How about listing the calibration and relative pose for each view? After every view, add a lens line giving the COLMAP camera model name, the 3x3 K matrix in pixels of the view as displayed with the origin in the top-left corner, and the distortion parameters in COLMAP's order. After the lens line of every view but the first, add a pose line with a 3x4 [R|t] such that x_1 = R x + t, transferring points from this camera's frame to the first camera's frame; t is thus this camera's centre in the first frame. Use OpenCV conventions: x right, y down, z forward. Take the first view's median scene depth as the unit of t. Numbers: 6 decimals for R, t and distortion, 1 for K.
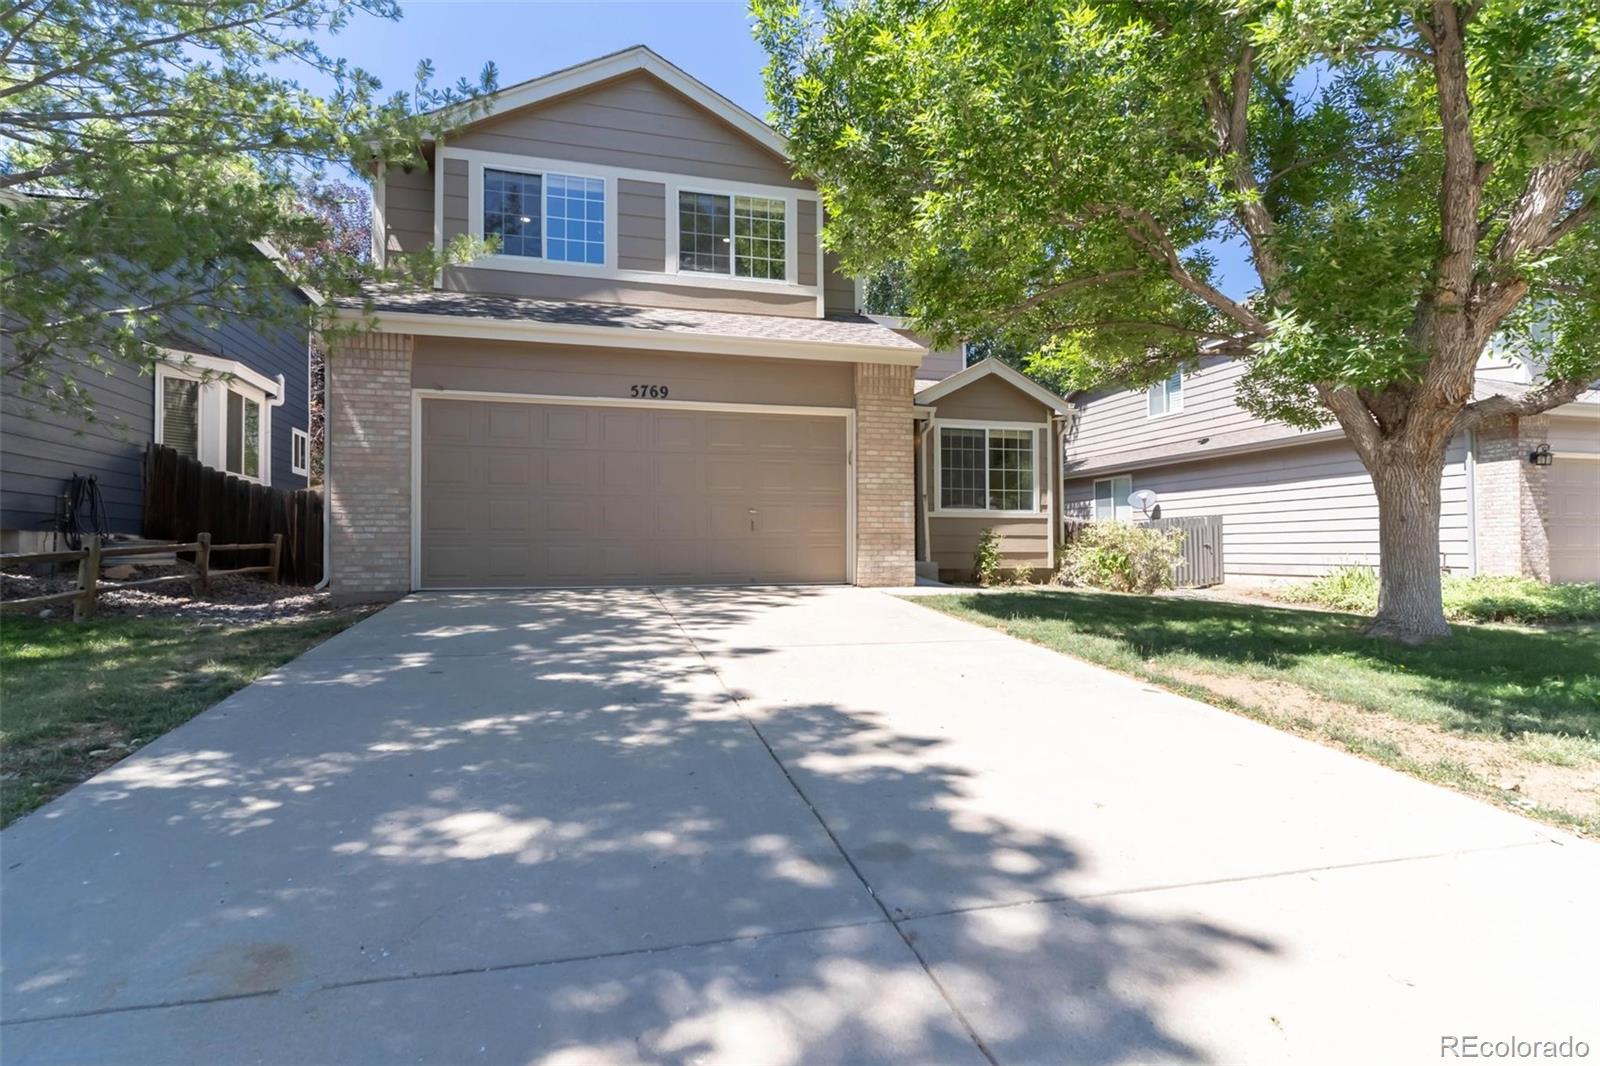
lens RADIAL K [[772.7, 0, 801.8], [0, 772.7, 528.0], [0, 0, 1]] dist [0.006632, -0.002435]
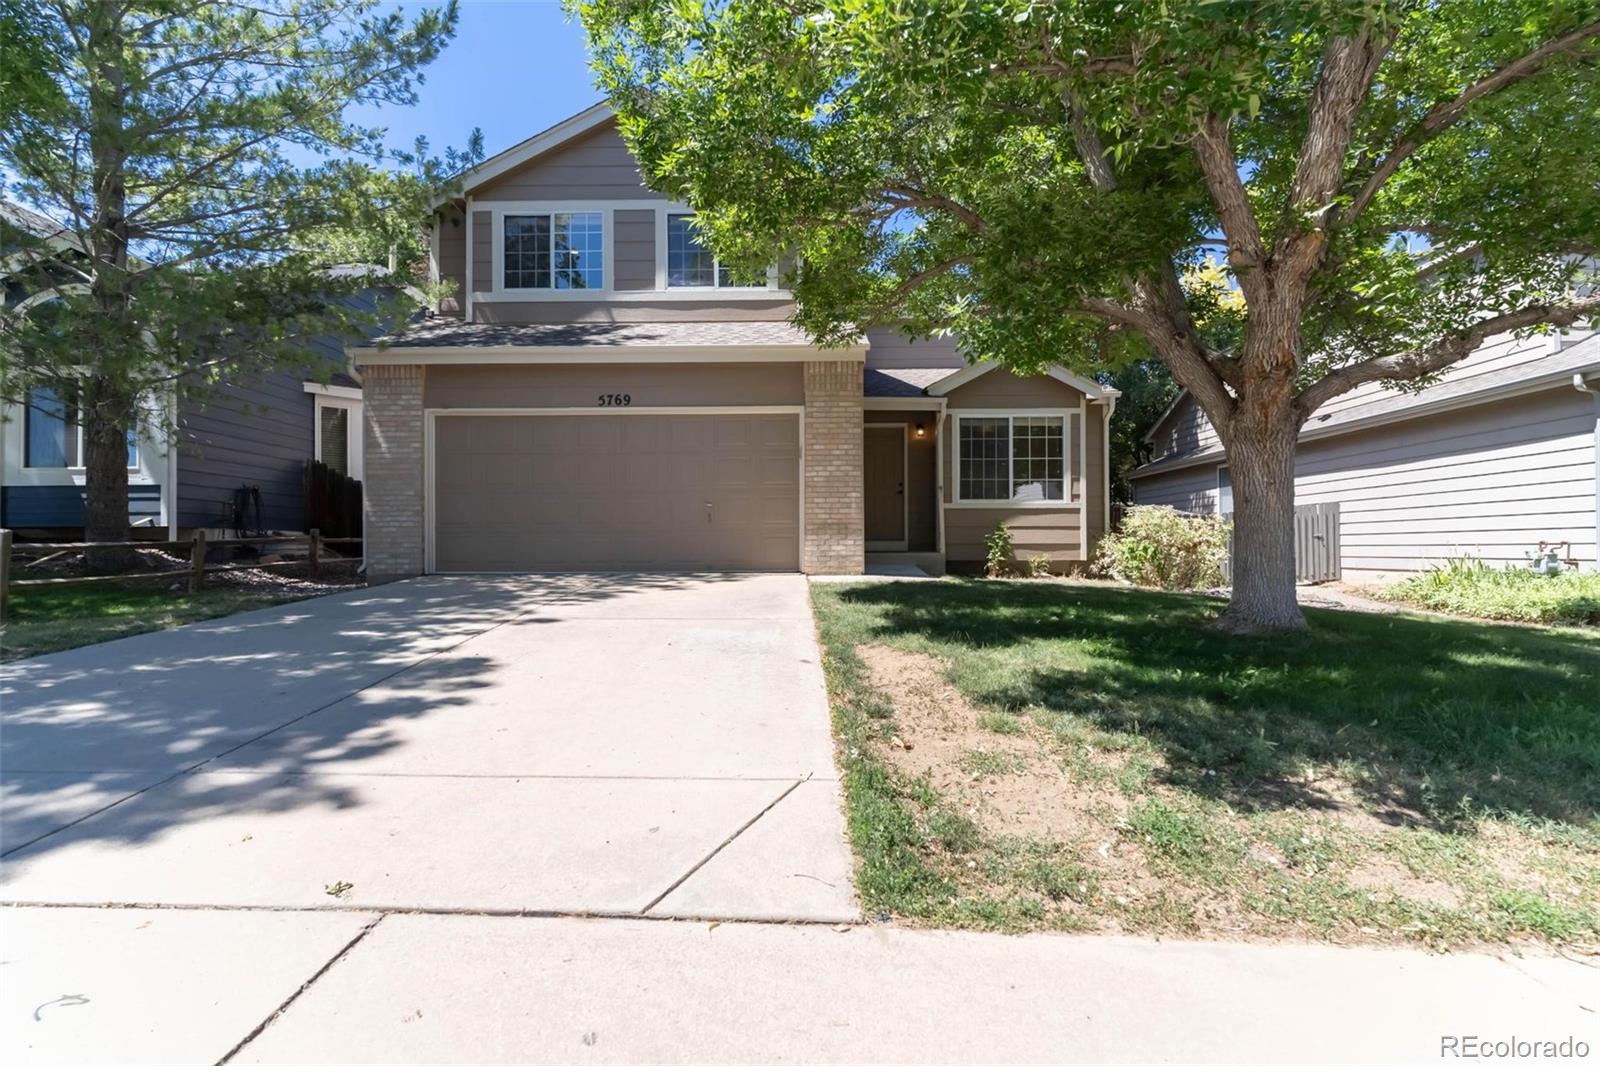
lens RADIAL K [[772.7, 0, 789.5], [0, 772.7, 538.2], [0, 0, 1]] dist [0.006632, -0.002435]
pose [[0.962846, -0.004813, -0.270010, 0.311569], [0.009299, 0.999839, 0.015339, 0.008989], [0.269892, -0.017280, 0.962735, -0.019113]]
